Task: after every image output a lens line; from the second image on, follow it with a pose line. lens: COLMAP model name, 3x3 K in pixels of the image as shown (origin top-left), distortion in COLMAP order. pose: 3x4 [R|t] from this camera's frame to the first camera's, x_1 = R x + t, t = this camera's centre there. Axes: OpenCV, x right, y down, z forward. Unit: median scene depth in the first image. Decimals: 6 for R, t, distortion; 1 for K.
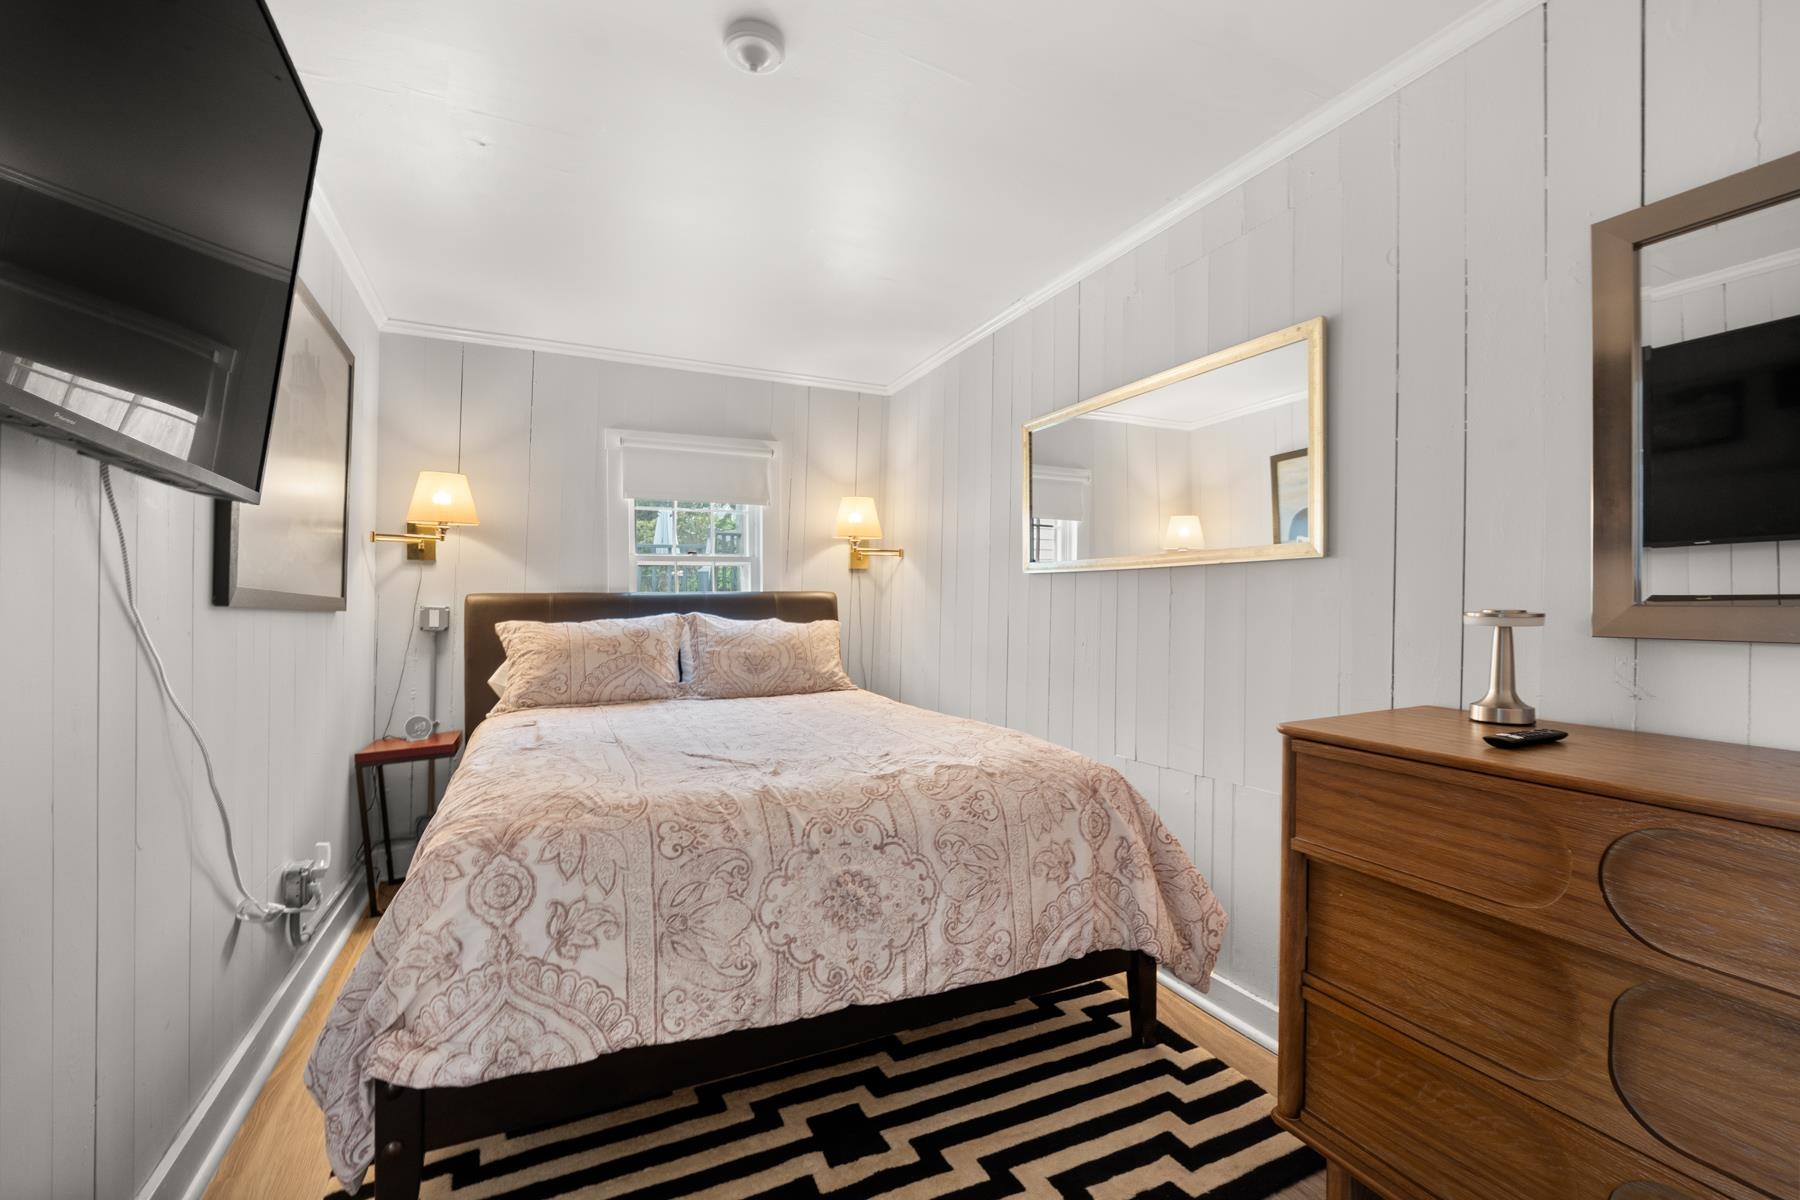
lens RADIAL K [[748.0, 0, 880.7], [0, 748.0, 622.5], [0, 0, 1]] dist [-0.009757, -0.000167]
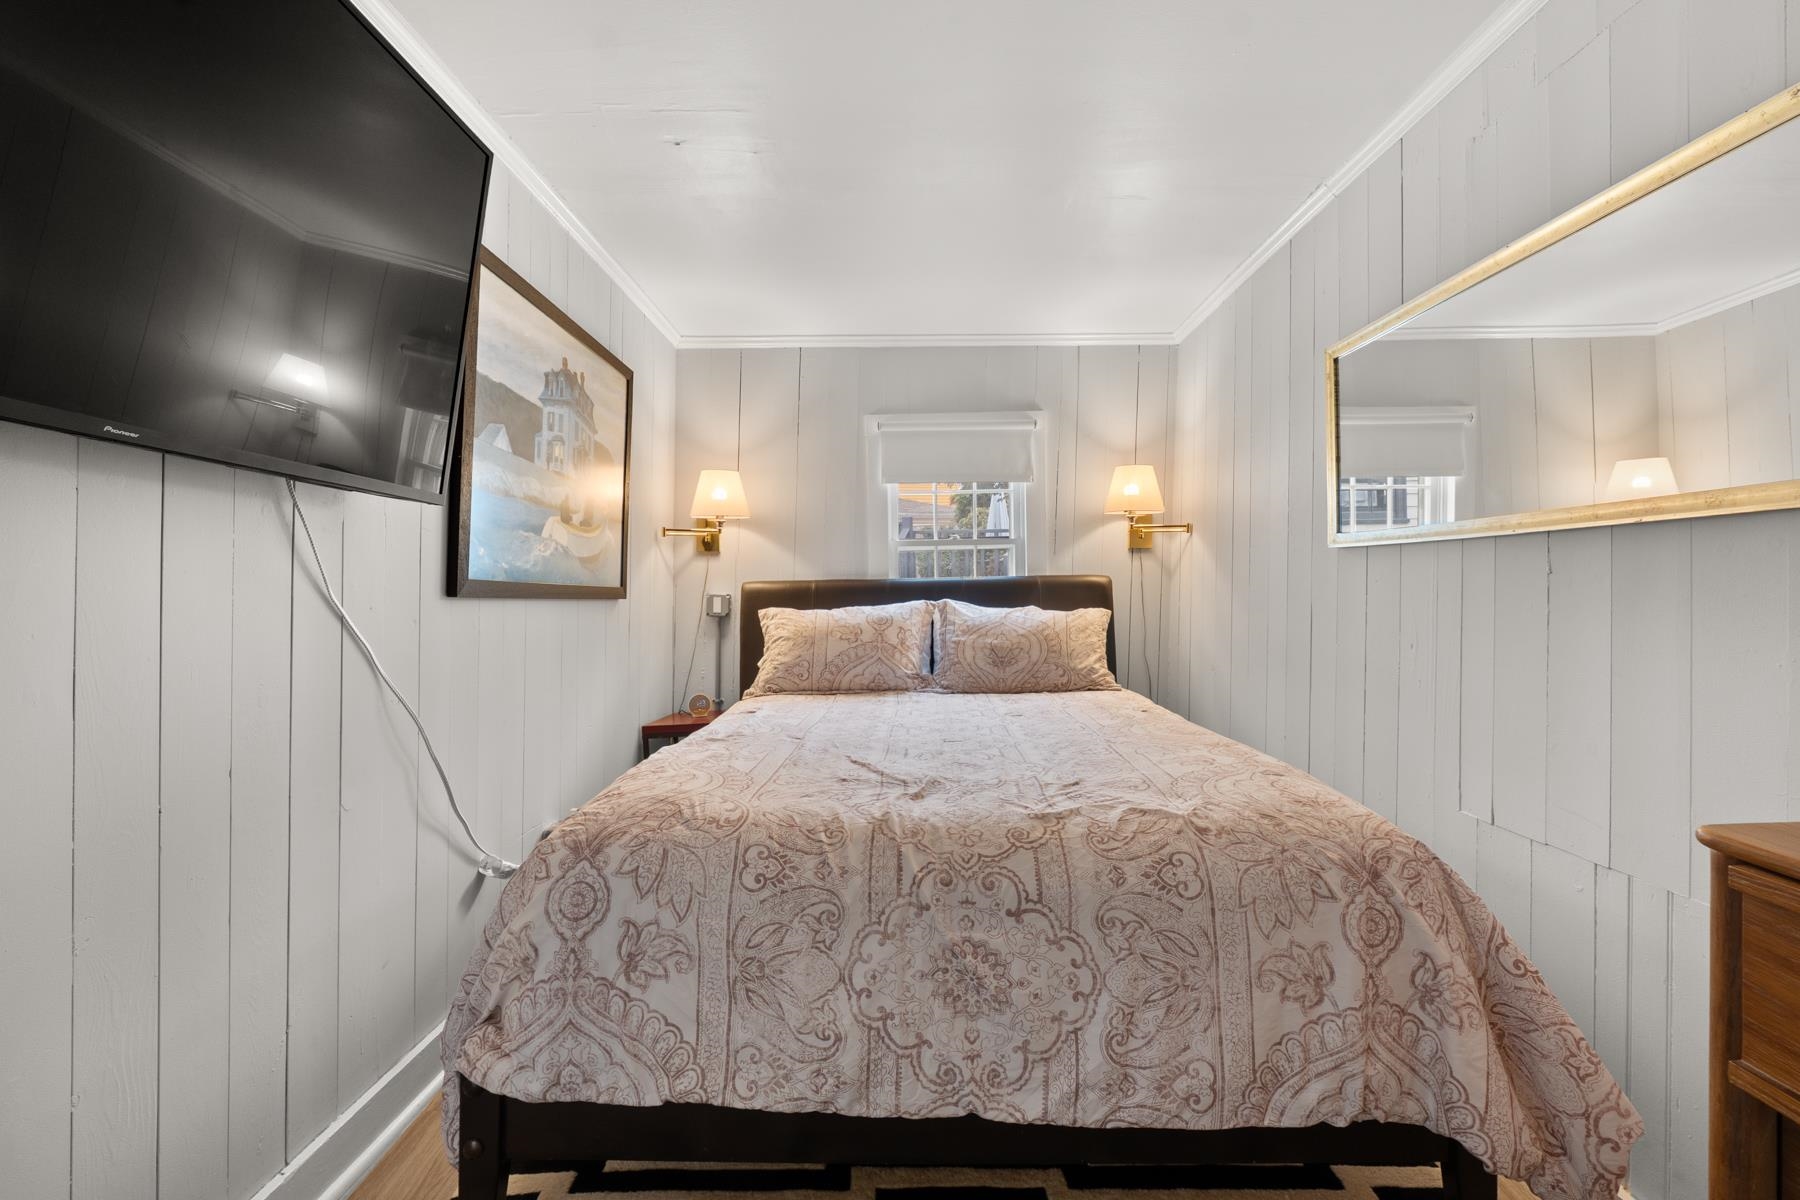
lens RADIAL K [[747.2, 0, 897.6], [0, 747.2, 595.3], [0, 0, 1]] dist [-0.011180, 0.000082]
pose [[0.904774, -0.001821, -0.425888, 0.189148], [-0.004282, 0.999901, -0.013374, -0.010723], [0.425870, 0.013924, 0.904677, 0.229683]]
